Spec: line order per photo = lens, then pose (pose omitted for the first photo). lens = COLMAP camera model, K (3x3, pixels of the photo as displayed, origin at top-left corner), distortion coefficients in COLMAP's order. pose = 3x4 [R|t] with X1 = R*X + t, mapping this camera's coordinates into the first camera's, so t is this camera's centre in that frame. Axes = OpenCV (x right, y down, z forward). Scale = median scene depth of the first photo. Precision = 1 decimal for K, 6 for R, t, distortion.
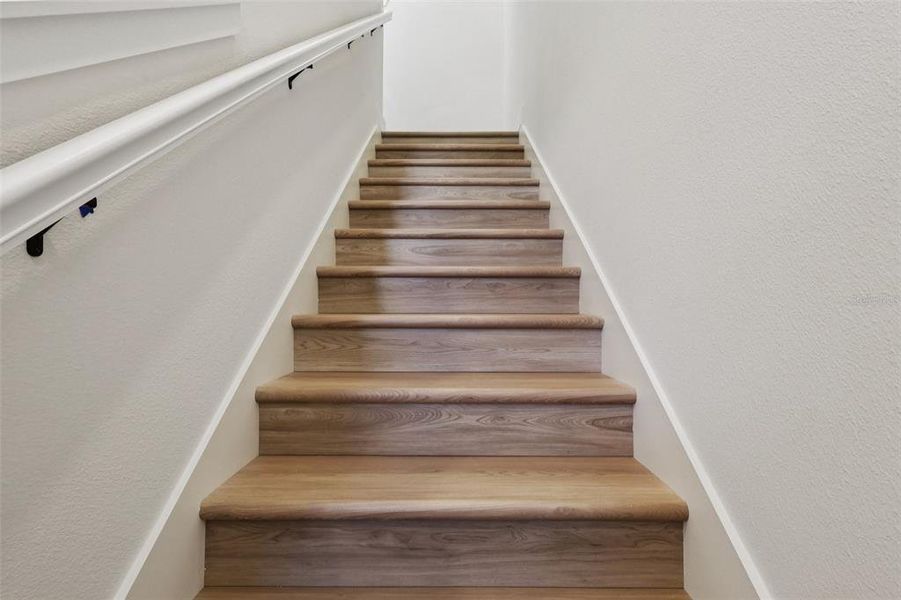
lens RADIAL K [[417.1, 0, 450.5], [0, 417.1, 300.0], [0, 0, 1]] dist [-0.001151, -0.000192]
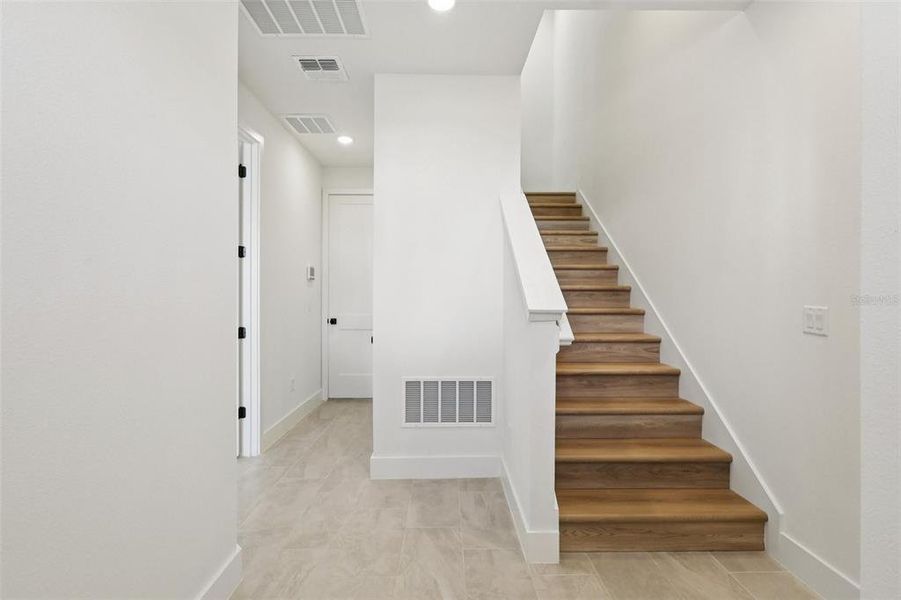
lens RADIAL K [[417.1, 0, 450.5], [0, 417.1, 300.0], [0, 0, 1]] dist [-0.001151, -0.000192]
pose [[0.999793, -0.000773, 0.020332, -0.766948], [0.000313, 0.999744, 0.022615, -0.064502], [-0.020345, -0.022604, 0.999537, -1.307343]]
